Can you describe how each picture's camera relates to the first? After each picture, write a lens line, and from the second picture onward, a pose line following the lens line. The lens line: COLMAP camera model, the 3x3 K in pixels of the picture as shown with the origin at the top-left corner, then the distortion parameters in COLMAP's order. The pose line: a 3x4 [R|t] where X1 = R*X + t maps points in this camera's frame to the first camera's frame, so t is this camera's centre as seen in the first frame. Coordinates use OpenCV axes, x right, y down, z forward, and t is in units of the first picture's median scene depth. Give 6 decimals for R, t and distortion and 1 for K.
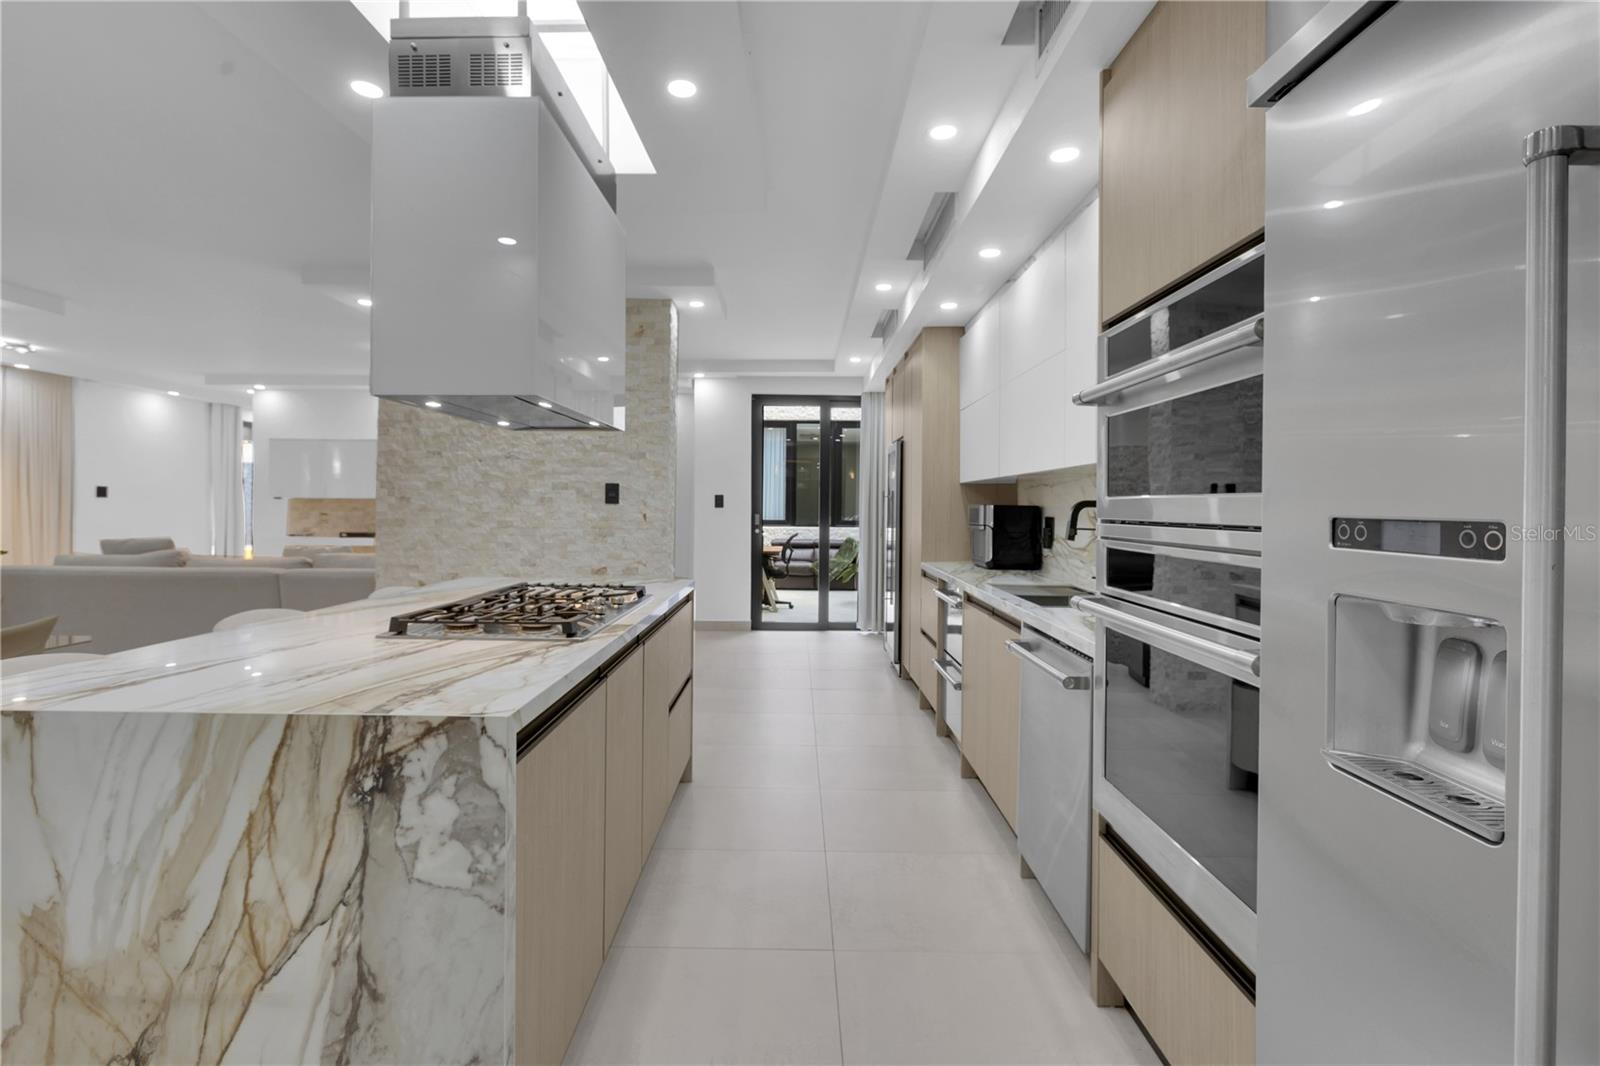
lens RADIAL K [[747.4, 0, 856.1], [0, 747.4, 504.3], [0, 0, 1]] dist [-0.001305, 0.000155]
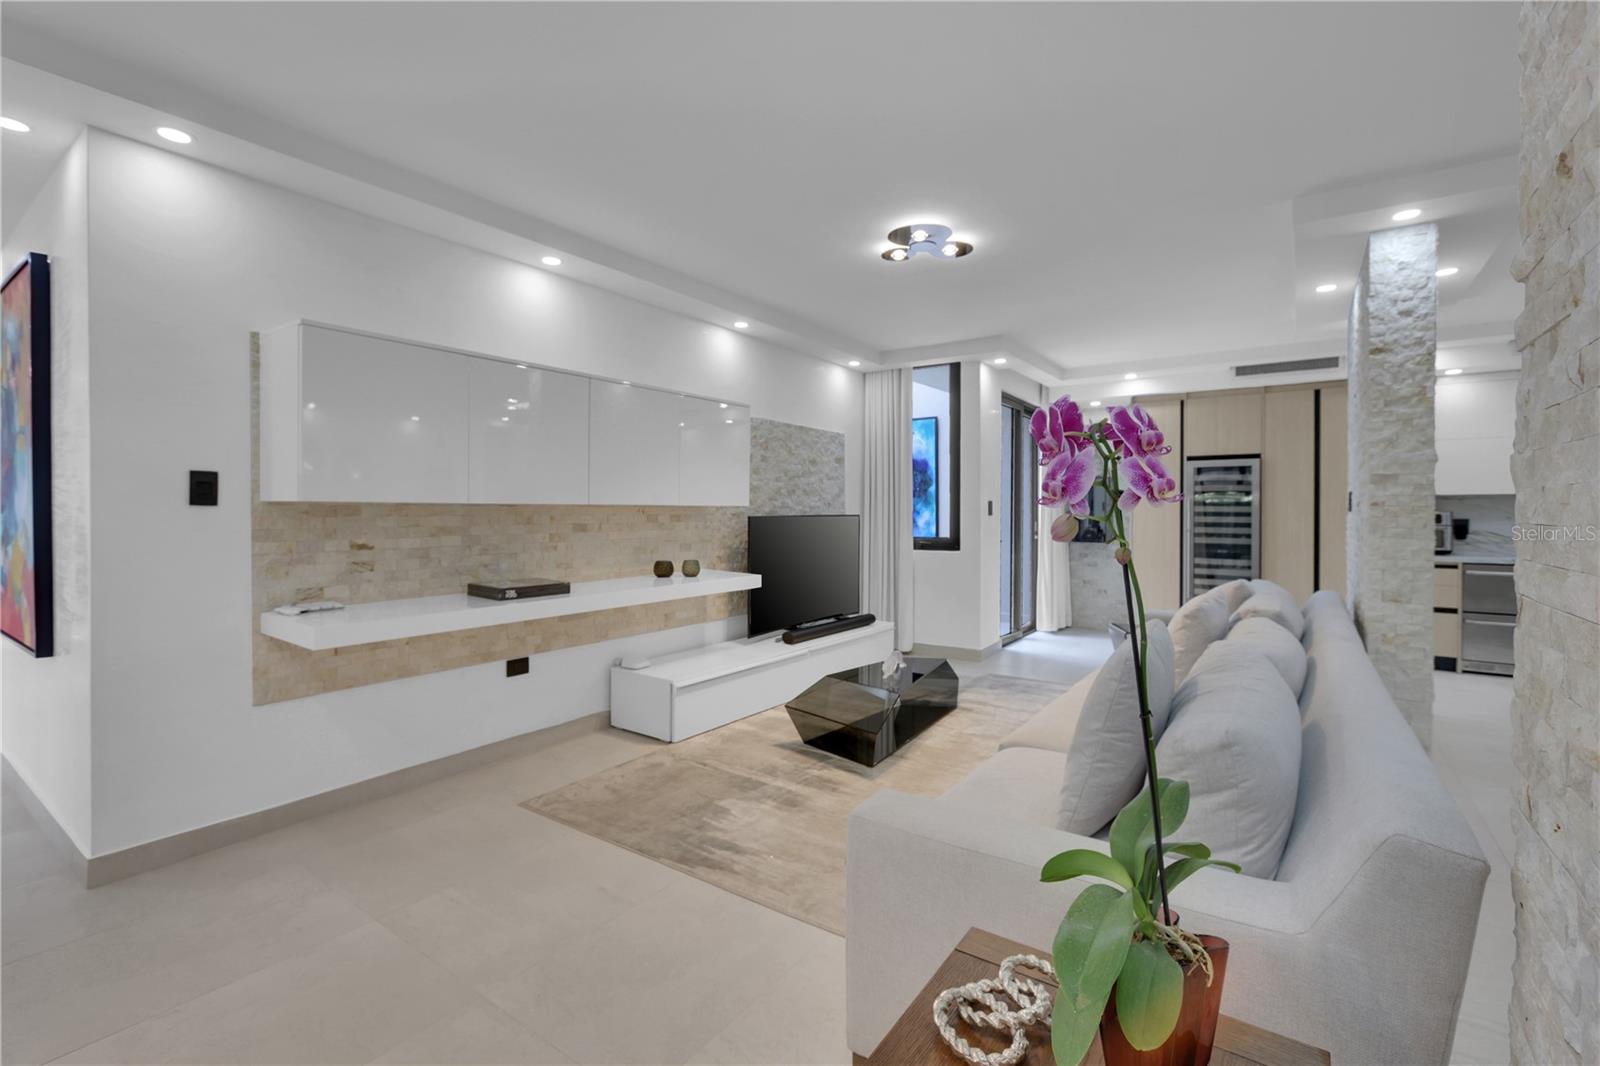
lens RADIAL K [[721.1, 0, 796.3], [0, 721.1, 517.4], [0, 0, 1]] dist [-0.004096, -0.000360]
pose [[0.584424, -0.015464, 0.811301, -1.552554], [0.001591, 0.999838, 0.017912, -0.013585], [-0.811447, -0.009178, 0.584354, 1.089515]]
